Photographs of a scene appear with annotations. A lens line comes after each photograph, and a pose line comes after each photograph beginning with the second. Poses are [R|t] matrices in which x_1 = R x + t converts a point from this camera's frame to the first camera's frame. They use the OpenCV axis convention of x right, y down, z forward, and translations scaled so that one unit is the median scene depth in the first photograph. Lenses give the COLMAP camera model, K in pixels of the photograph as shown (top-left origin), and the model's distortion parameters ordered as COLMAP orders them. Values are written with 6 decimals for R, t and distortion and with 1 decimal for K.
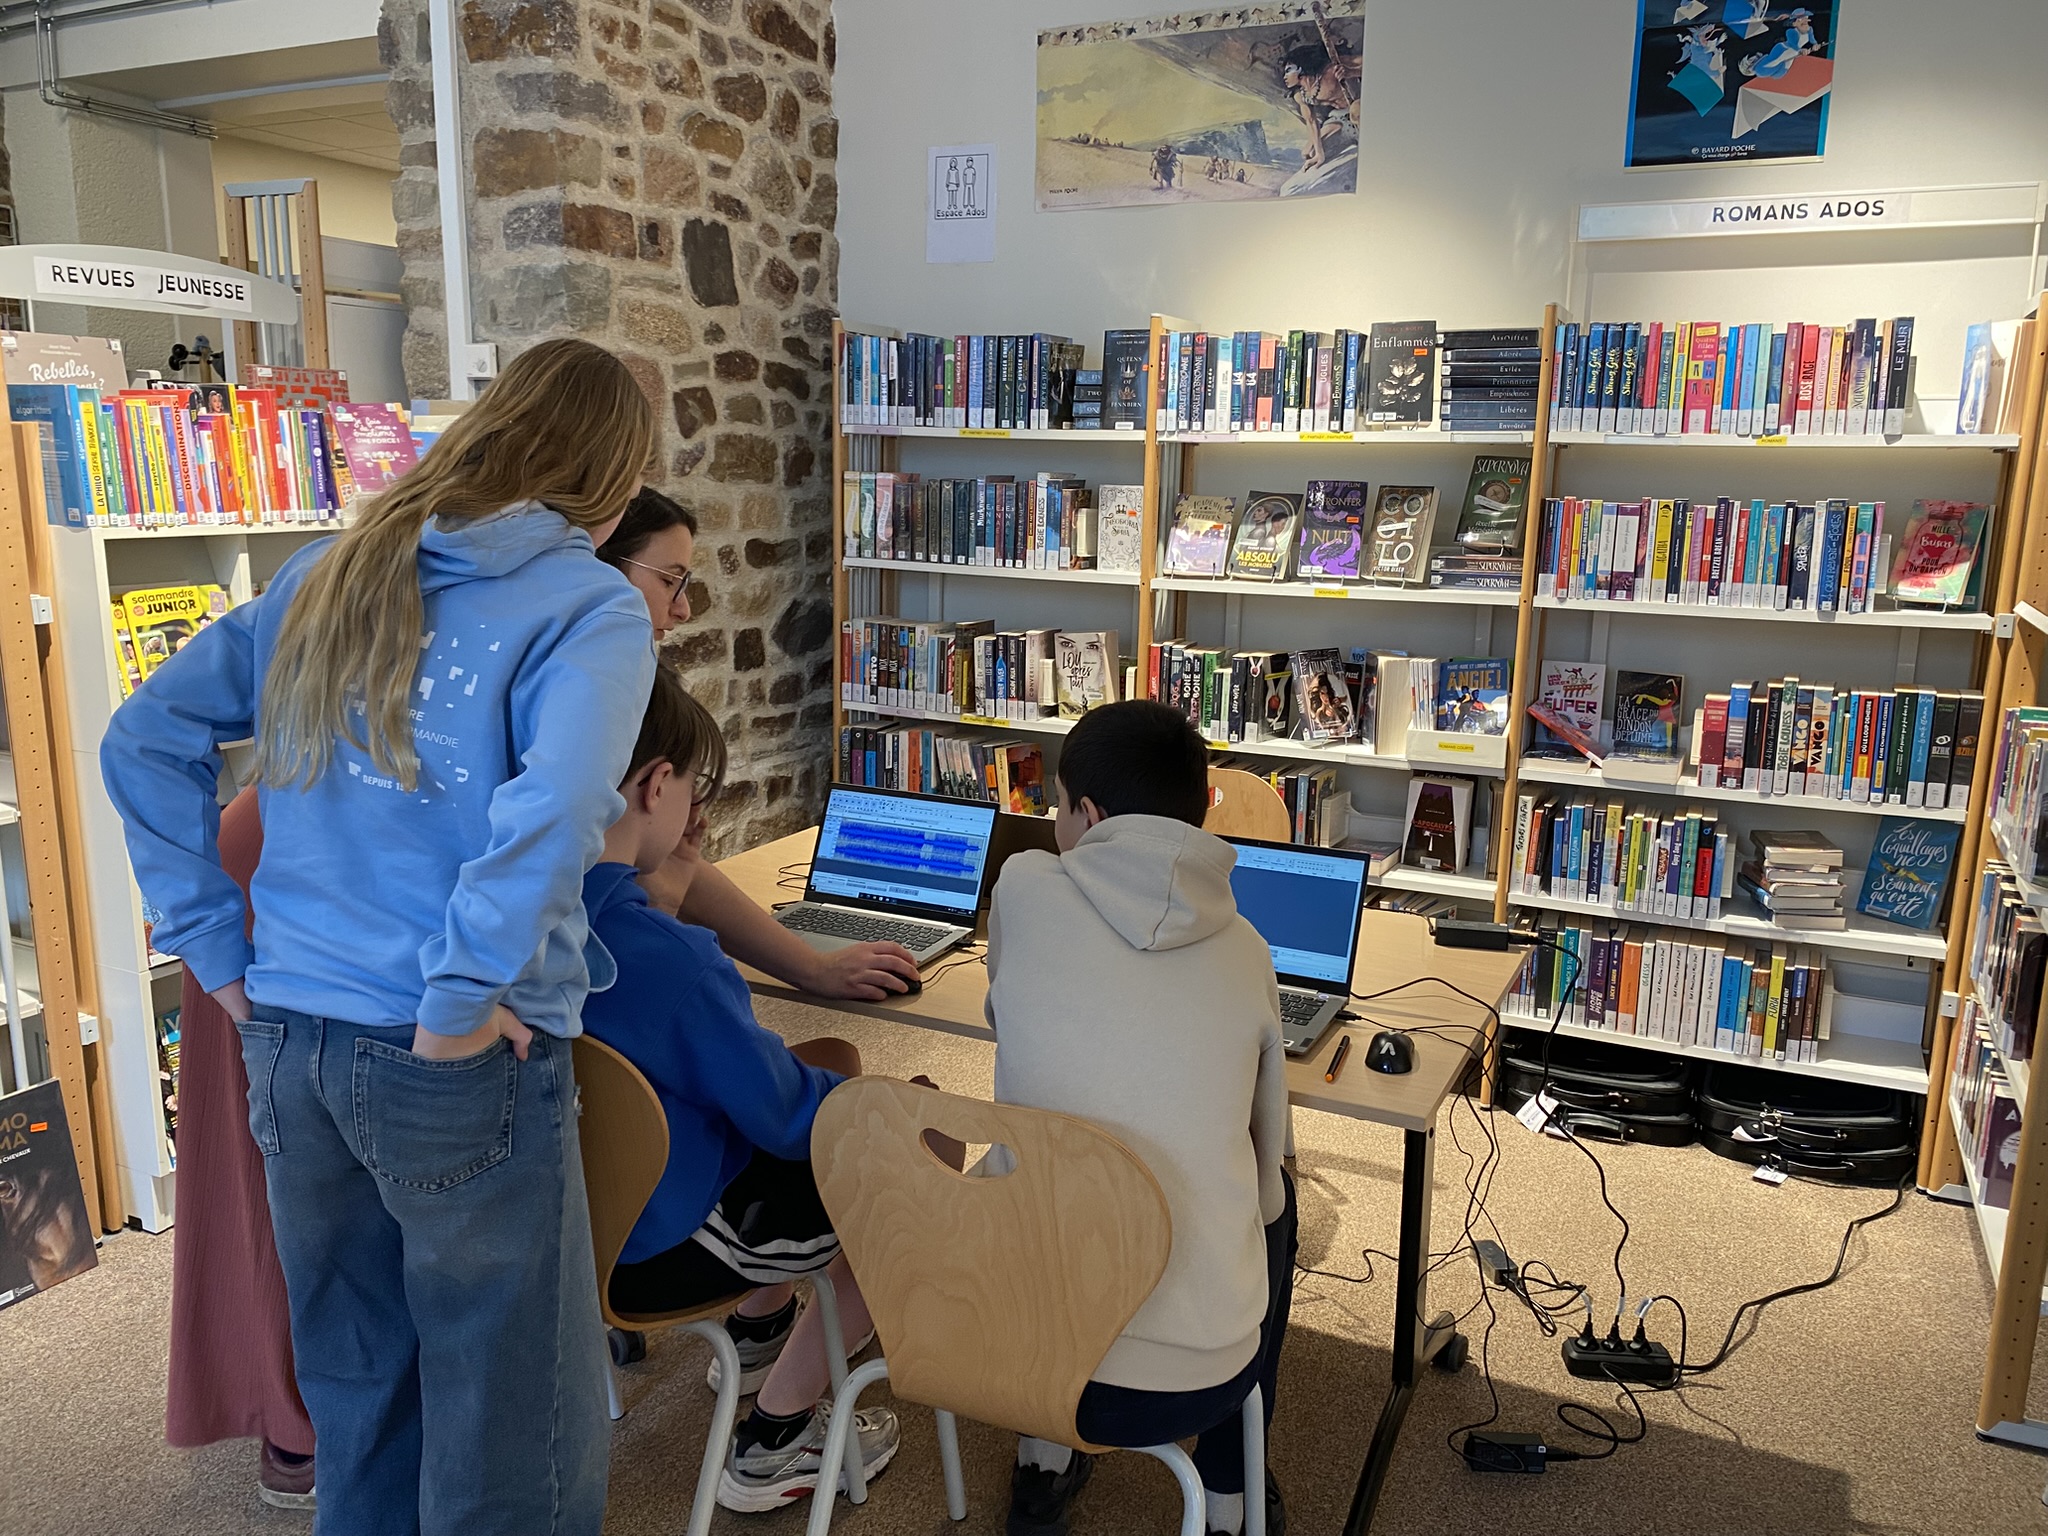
lens RADIAL K [[1585.3, 0, 1025.2], [0, 1585.3, 811.1], [0, 0, 1]] dist [-0.008759, -0.015976]
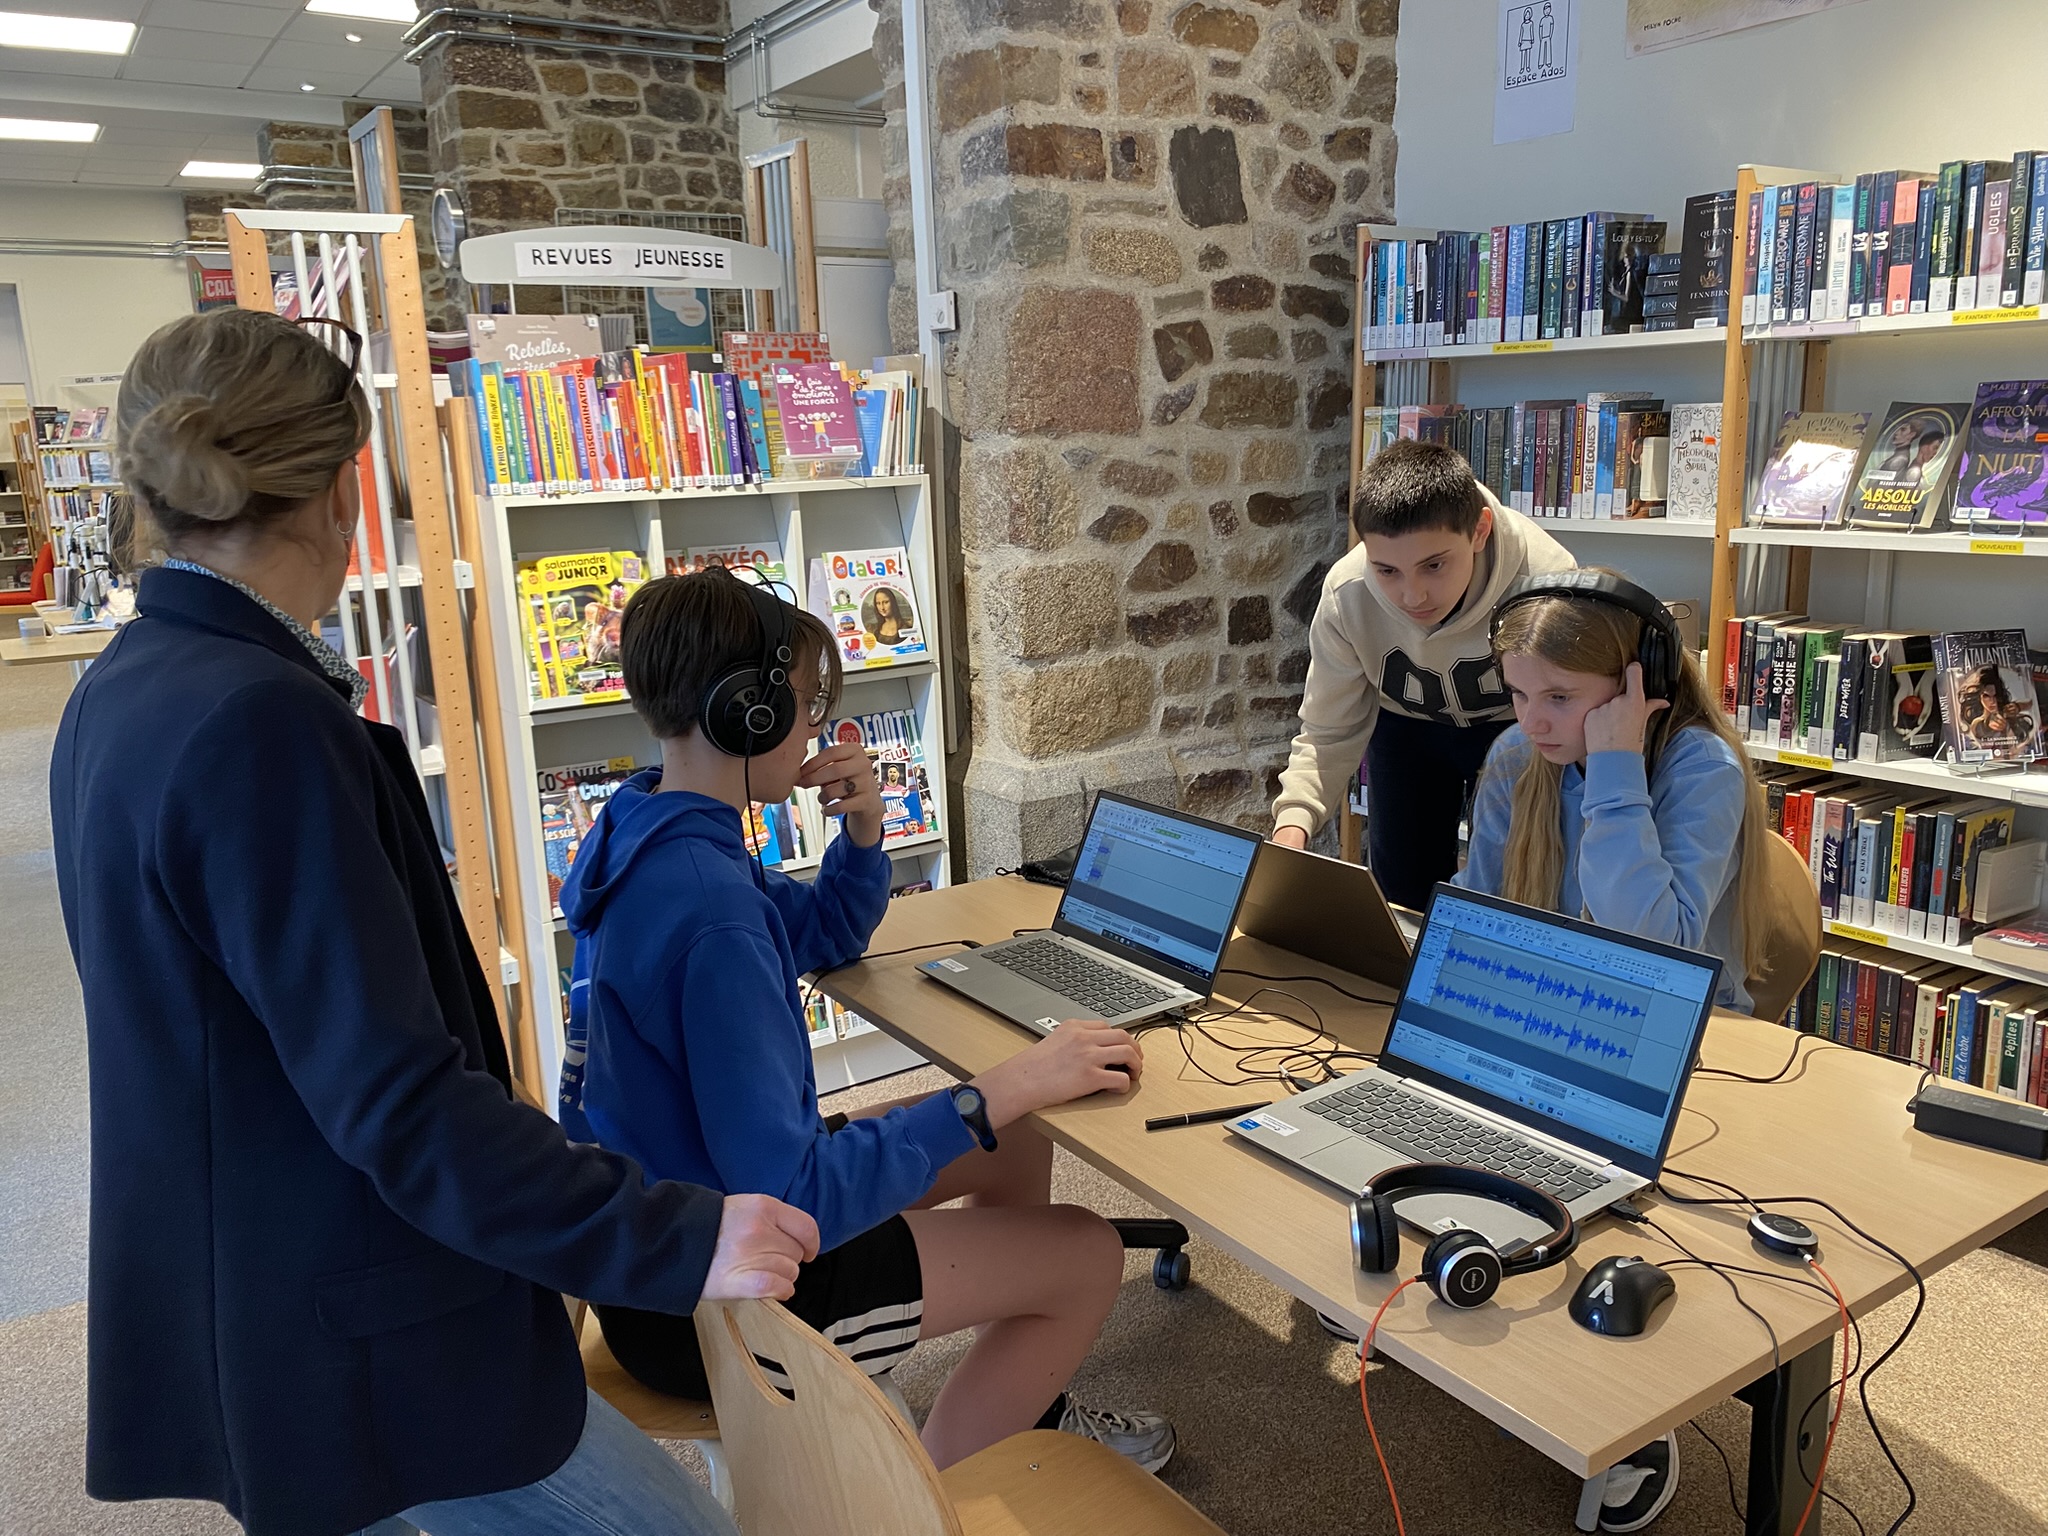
lens RADIAL K [[1549.7, 0, 1024.0], [0, 1549.7, 768.0], [0, 0, 1]] dist [0.043776, -0.101656]
pose [[0.857571, 0.060736, -0.510767, 0.176807], [-0.061507, 0.997988, 0.015403, -0.028647], [0.510675, 0.018207, 0.859581, 0.222417]]
